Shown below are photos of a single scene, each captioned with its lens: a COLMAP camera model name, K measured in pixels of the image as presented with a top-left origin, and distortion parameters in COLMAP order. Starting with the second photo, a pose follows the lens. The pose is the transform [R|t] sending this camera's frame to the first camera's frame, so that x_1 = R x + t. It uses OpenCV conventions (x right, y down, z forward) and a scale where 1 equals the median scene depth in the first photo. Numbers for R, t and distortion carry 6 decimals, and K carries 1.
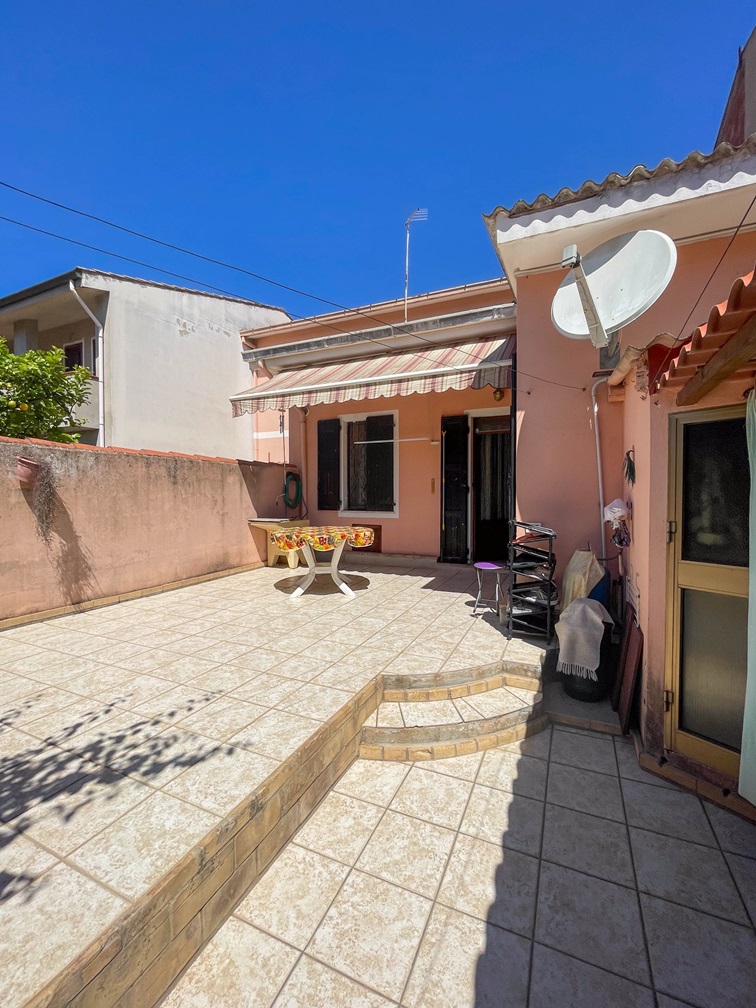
lens RADIAL K [[424.1, 0, 378.0], [0, 424.1, 504.0], [0, 0, 1]] dist [-0.010306, -0.000256]
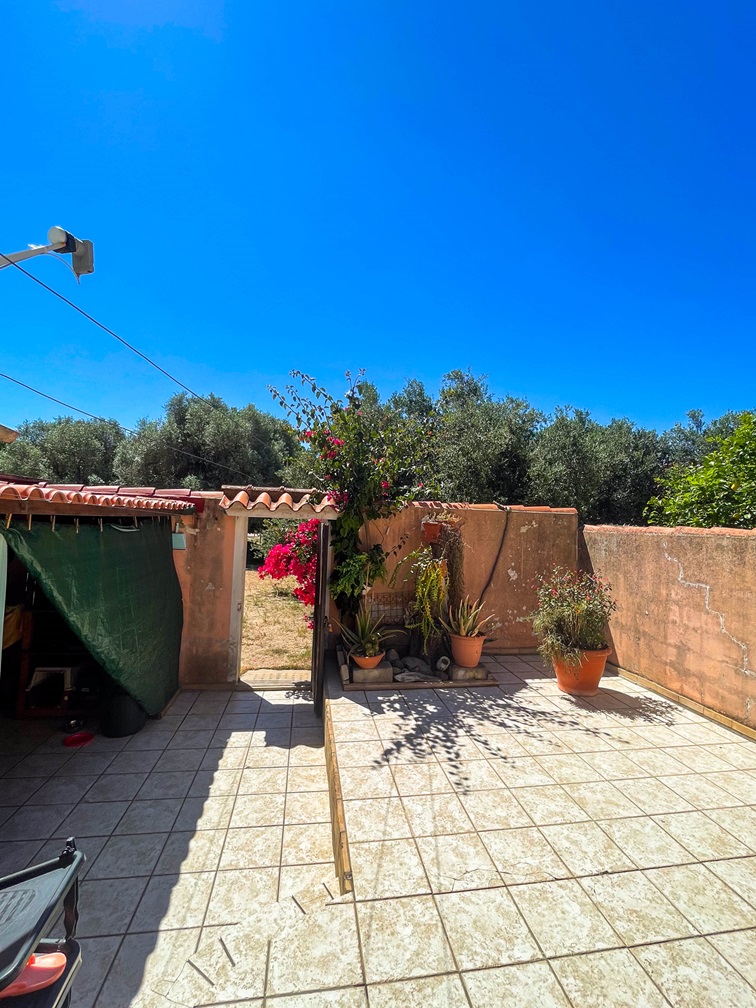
lens RADIAL K [[424.1, 0, 378.0], [0, 424.1, 504.0], [0, 0, 1]] dist [-0.010306, -0.000256]
pose [[-0.824966, -0.058011, -0.562197, 0.523996], [-0.047227, 0.998315, -0.033713, -0.269378], [0.563205, -0.001261, -0.826316, 2.157983]]
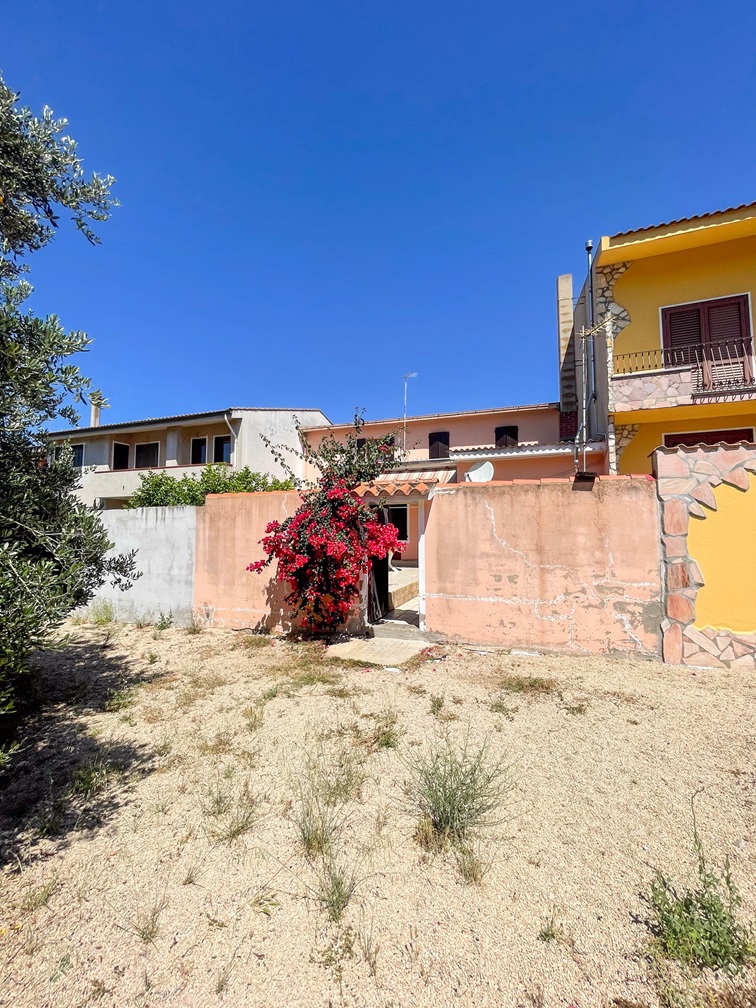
lens RADIAL K [[424.1, 0, 378.0], [0, 424.1, 504.0], [0, 0, 1]] dist [-0.010306, -0.000256]
pose [[0.997990, 0.008513, 0.062801, -0.762344], [-0.002731, 0.995793, -0.091588, 0.100156], [-0.063316, 0.091232, 0.993815, -3.495876]]
